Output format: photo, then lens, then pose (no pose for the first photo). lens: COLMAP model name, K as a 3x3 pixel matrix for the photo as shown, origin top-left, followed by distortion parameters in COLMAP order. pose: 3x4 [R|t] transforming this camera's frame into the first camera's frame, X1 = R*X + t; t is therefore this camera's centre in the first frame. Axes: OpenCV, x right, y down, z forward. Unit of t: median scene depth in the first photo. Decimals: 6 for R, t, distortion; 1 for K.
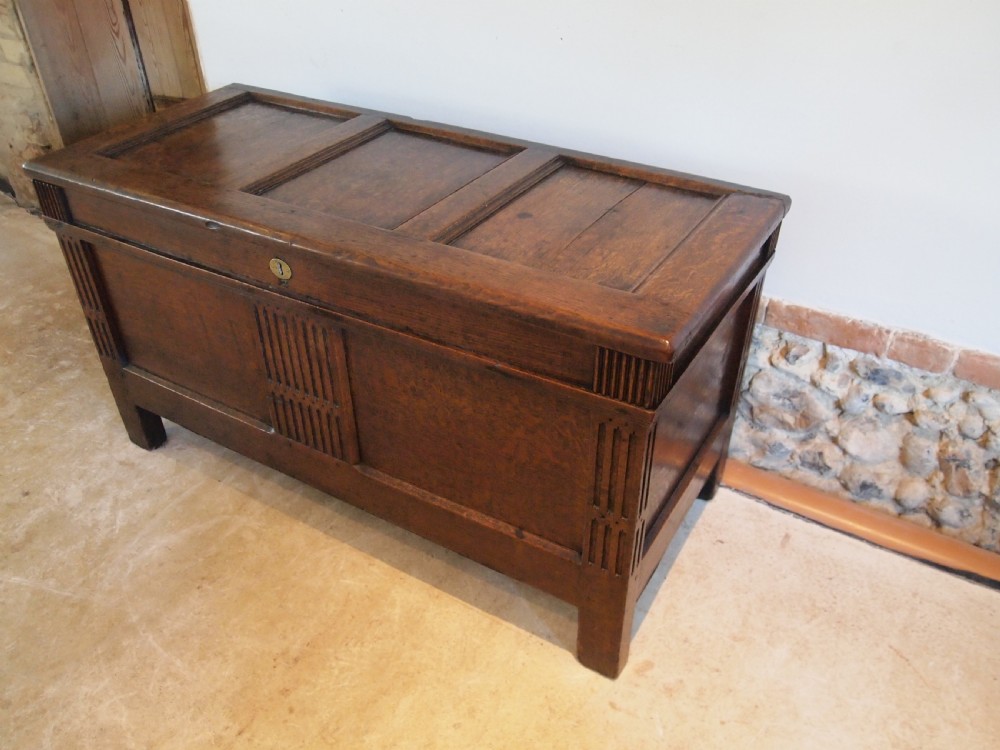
lens RADIAL K [[803.7, 0, 502.3], [0, 803.7, 388.2], [0, 0, 1]] dist [-0.043796, 0.001400]
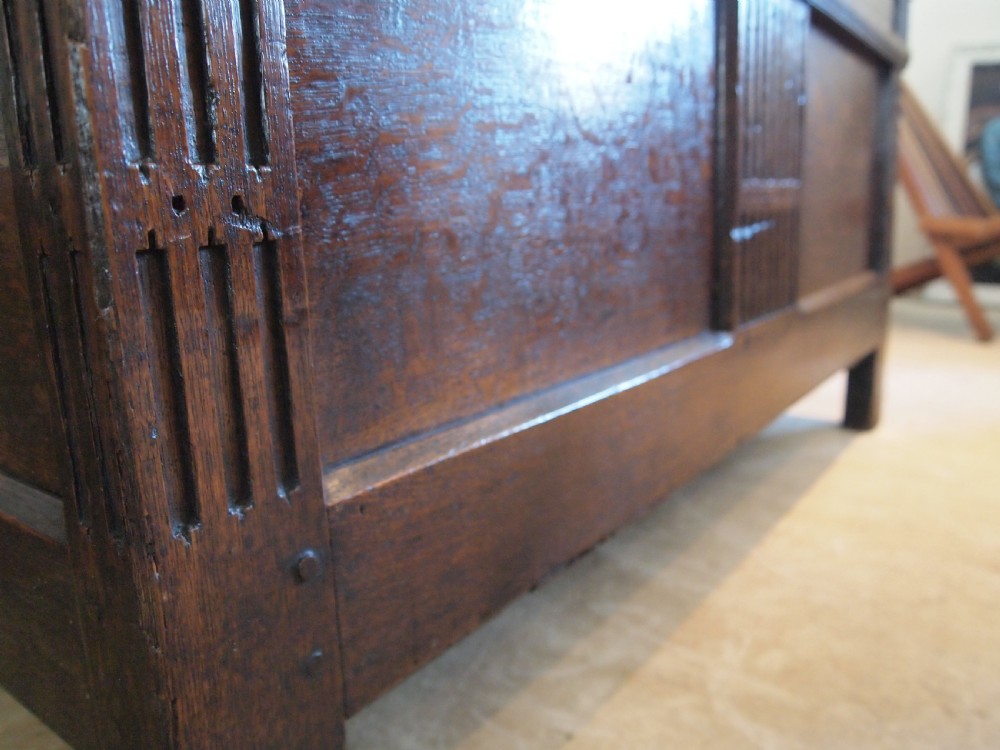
lens RADIAL K [[785.9, 0, 500.0], [0, 785.9, 375.0], [0, 0, 1]] dist [-0.050187, 0.000114]
pose [[0.100992, -0.203543, 0.973843, -0.688602], [0.607521, 0.787772, 0.101650, -0.047568], [-0.787857, 0.581365, 0.203215, 0.967420]]
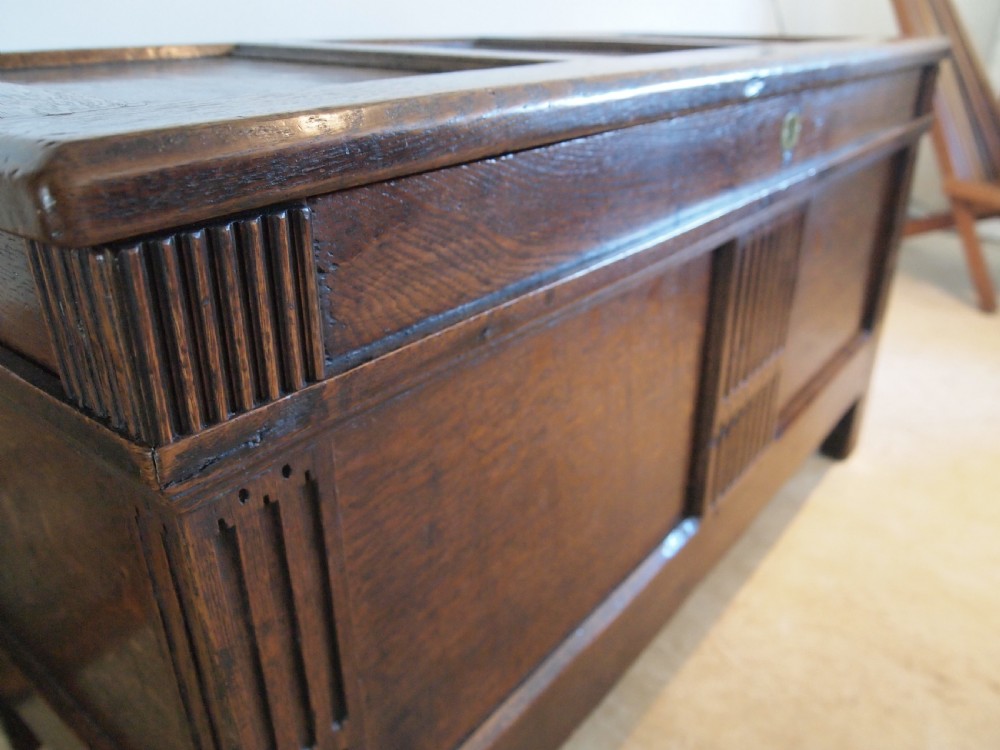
lens RADIAL K [[785.9, 0, 500.0], [0, 785.9, 375.0], [0, 0, 1]] dist [-0.050187, 0.000114]
pose [[0.133846, -0.418177, 0.898451, -0.693542], [0.583028, 0.766336, 0.269829, -0.226205], [-0.801351, 0.487707, 0.346380, 0.828761]]
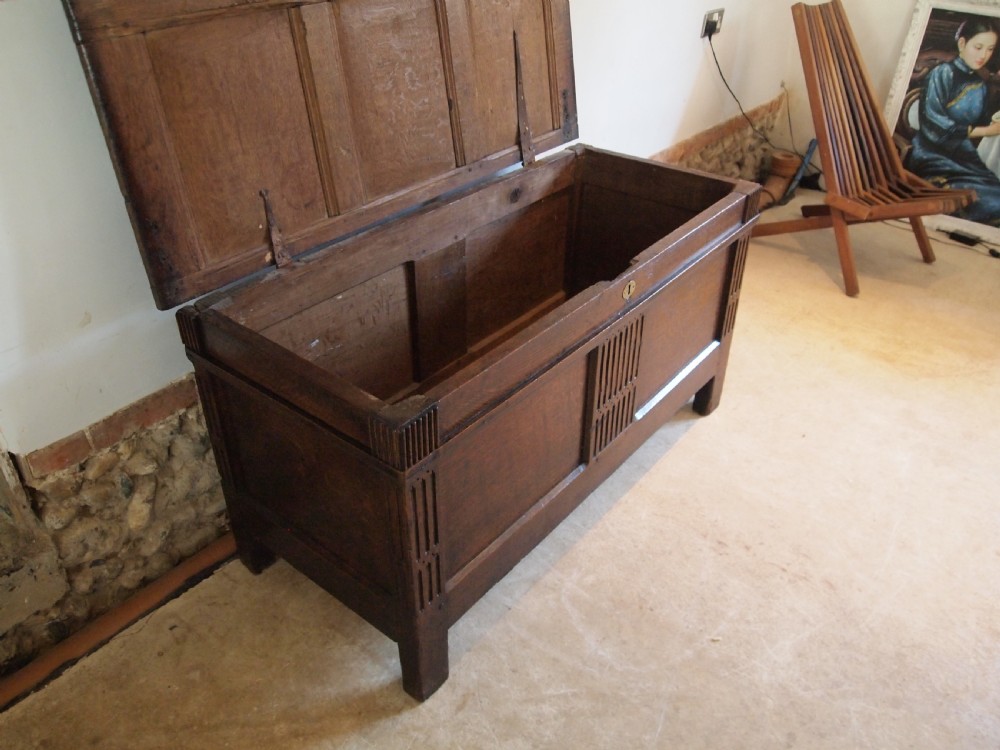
lens RADIAL K [[803.7, 0, 502.3], [0, 803.7, 388.2], [0, 0, 1]] dist [-0.043796, 0.001400]
pose [[0.131228, -0.553917, 0.822165, -1.094260], [0.573414, 0.718936, 0.392845, -0.497394], [-0.808687, 0.419889, 0.411969, 0.557655]]
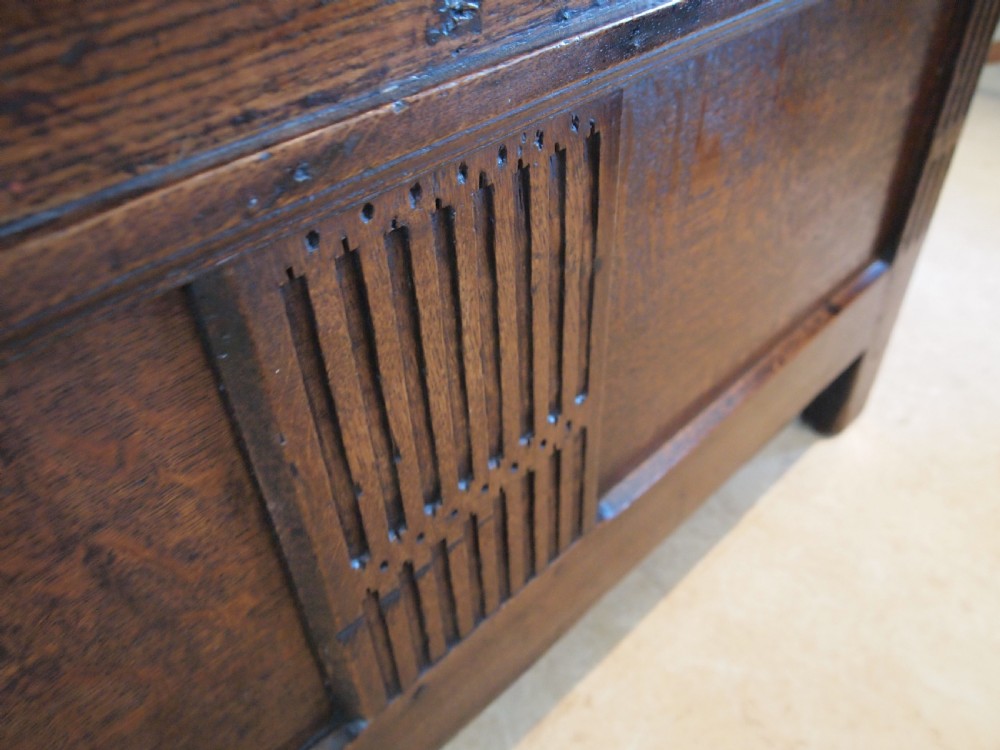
lens RADIAL K [[785.9, 0, 500.0], [0, 785.9, 375.0], [0, 0, 1]] dist [-0.050187, 0.000114]
pose [[0.259299, -0.628059, 0.733694, -0.375366], [0.591141, 0.703962, 0.393689, -0.109136], [-0.763752, 0.331633, 0.553808, 0.720831]]
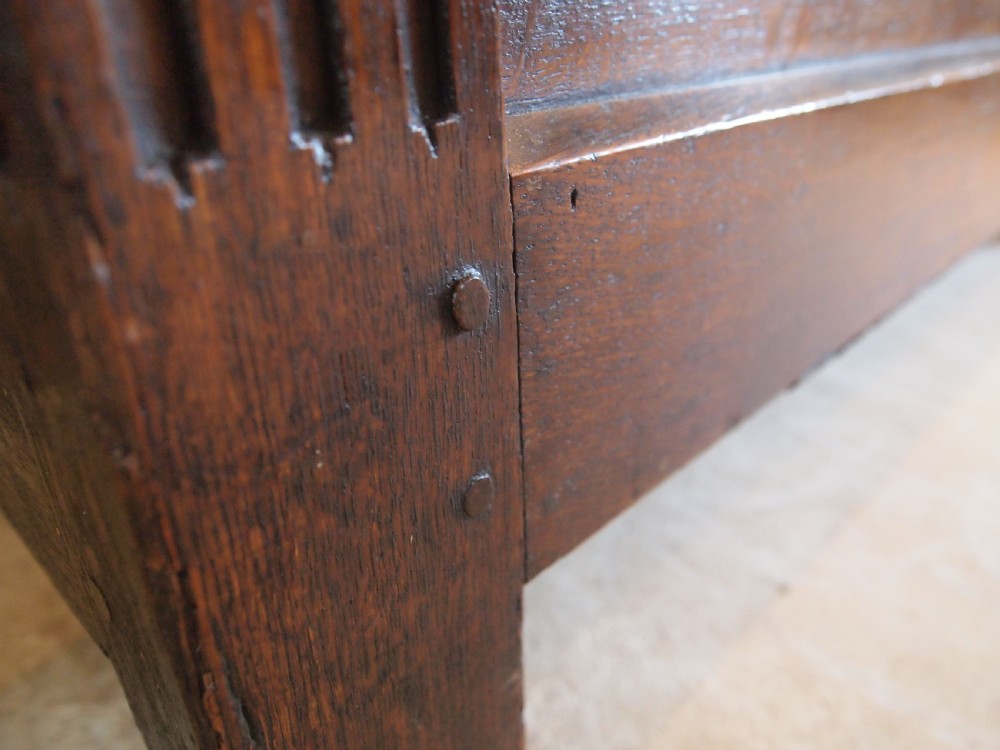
lens RADIAL K [[774.4, 0, 500.0], [0, 774.4, 375.0], [0, 0, 1]] dist [-0.047976, 0.000385]
pose [[0.236978, -0.416627, 0.877647, -0.597759], [0.602882, 0.771459, 0.203431, -0.029247], [-0.761823, 0.480909, 0.433996, 1.033281]]
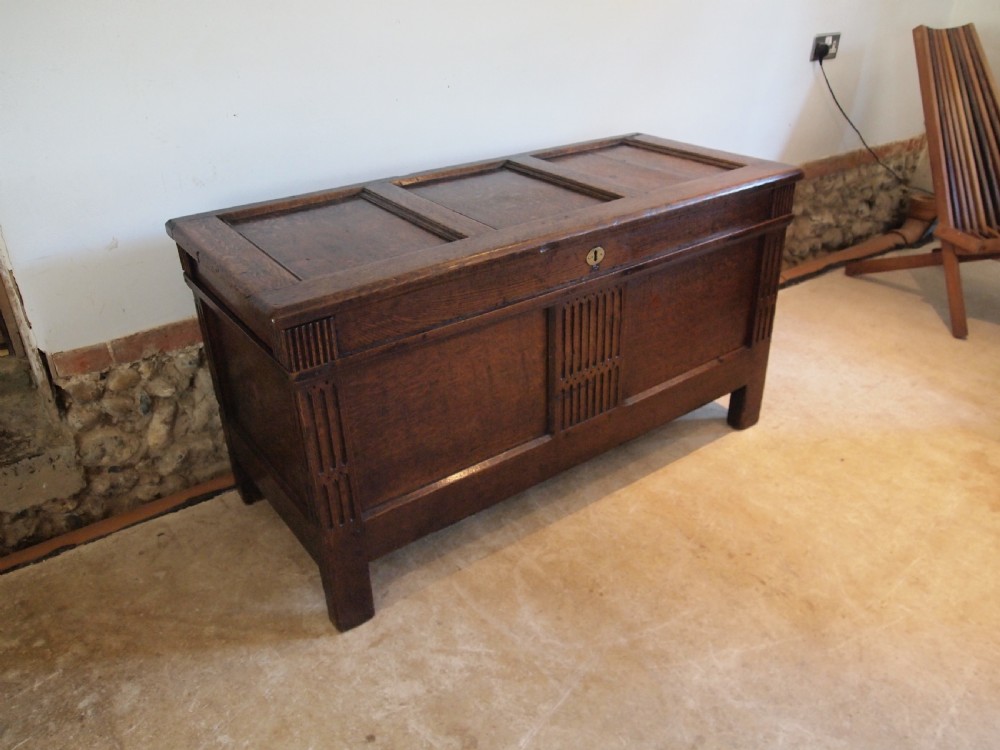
lens RADIAL K [[803.7, 0, 502.3], [0, 803.7, 388.2], [0, 0, 1]] dist [-0.043796, 0.001400]
pose [[0.388742, -0.457901, 0.799504, -1.101578], [0.557819, 0.807611, 0.191316, -0.234768], [-0.733292, 0.371606, 0.569378, 0.374334]]
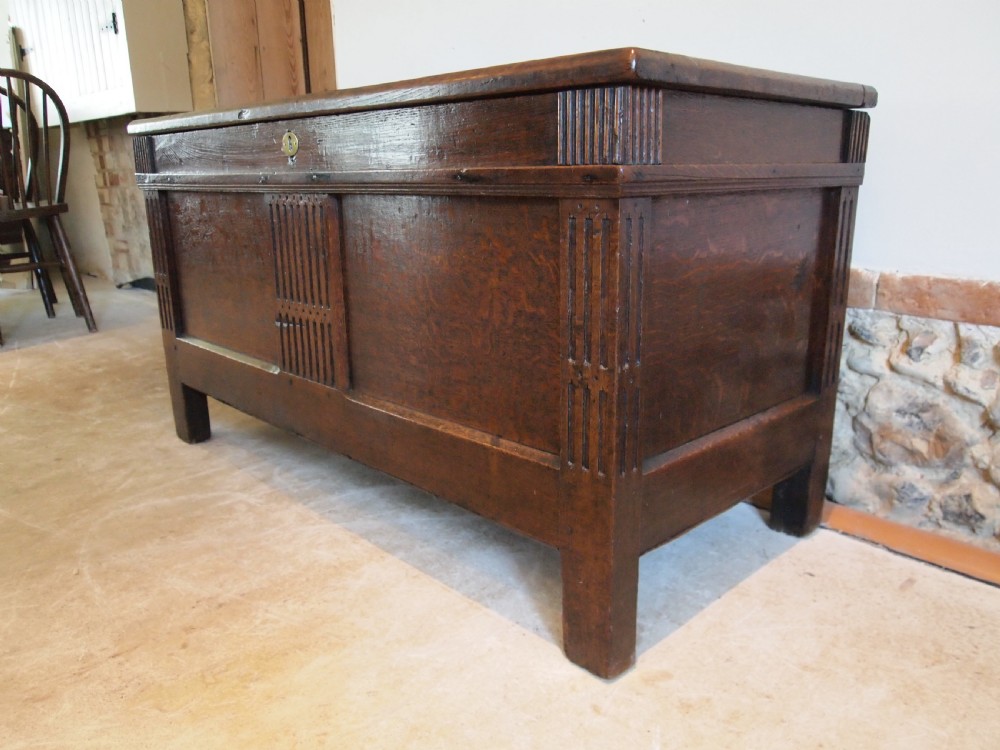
lens RADIAL K [[803.7, 0, 502.3], [0, 803.7, 388.2], [0, 0, 1]] dist [-0.043796, 0.001400]
pose [[0.963697, 0.062909, -0.259482, 0.181999], [-0.147326, 0.935796, -0.320283, 0.307086], [0.222674, 0.346884, 0.911092, 0.225160]]
